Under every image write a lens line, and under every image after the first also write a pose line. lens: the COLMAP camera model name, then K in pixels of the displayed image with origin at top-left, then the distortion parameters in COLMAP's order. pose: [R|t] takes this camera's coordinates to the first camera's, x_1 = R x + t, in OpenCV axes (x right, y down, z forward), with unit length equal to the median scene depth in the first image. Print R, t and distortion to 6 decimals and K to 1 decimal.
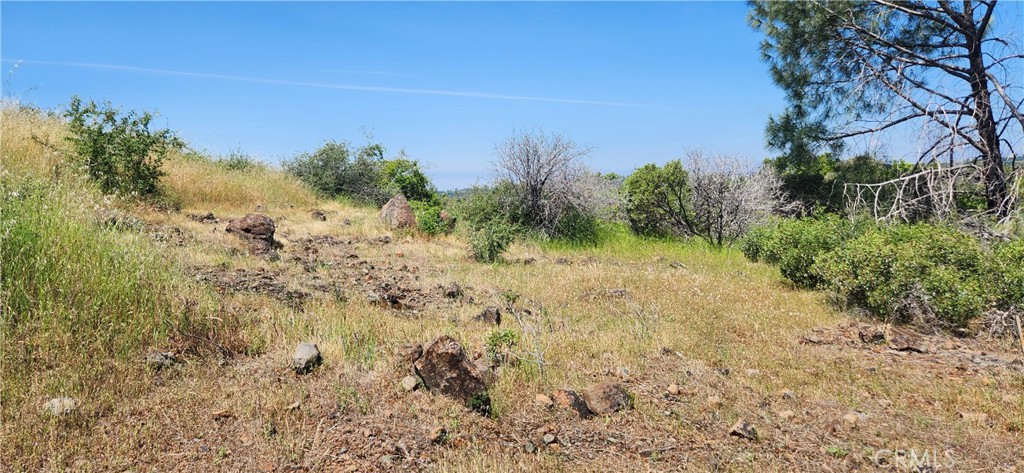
lens RADIAL K [[675.0, 0, 511.5], [0, 675.0, 235.0], [0, 0, 1]] dist [0.058146, -0.048225]
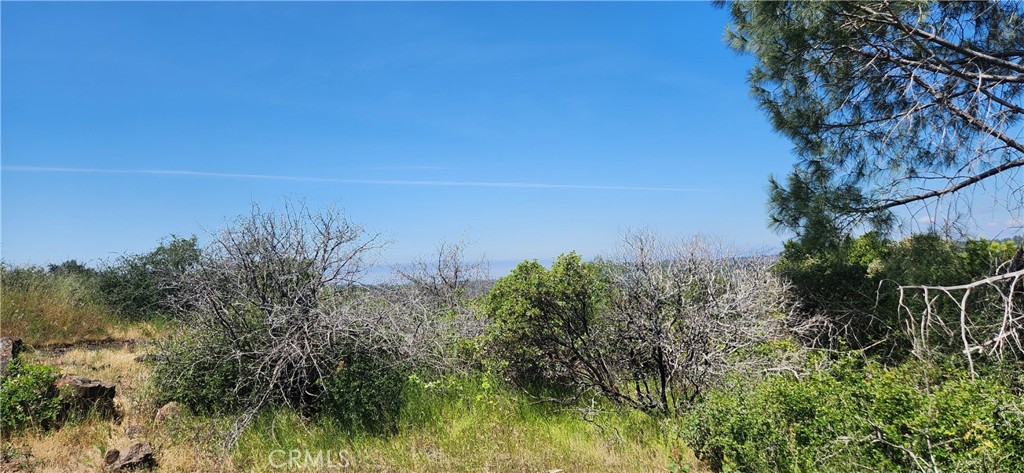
lens RADIAL K [[675.0, 0, 514.2], [0, 675.0, 231.3], [0, 0, 1]] dist [0.058146, -0.048225]
pose [[0.997694, -0.030601, -0.060587, 0.181811], [0.022217, 0.990664, -0.134502, -0.044510], [0.064137, 0.132846, 0.989059, 0.366014]]
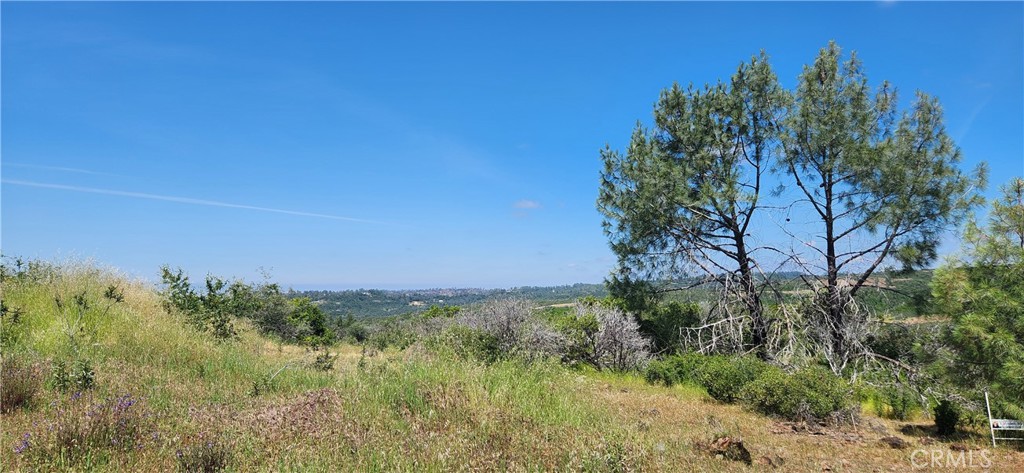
lens RADIAL K [[675.0, 0, 498.8], [0, 675.0, 236.6], [0, 0, 1]] dist [0.058146, -0.048225]
pose [[0.929298, 0.038877, 0.367279, -0.374920], [0.021432, 0.987092, -0.158713, -0.037752], [-0.368708, 0.155363, 0.916470, -0.213138]]
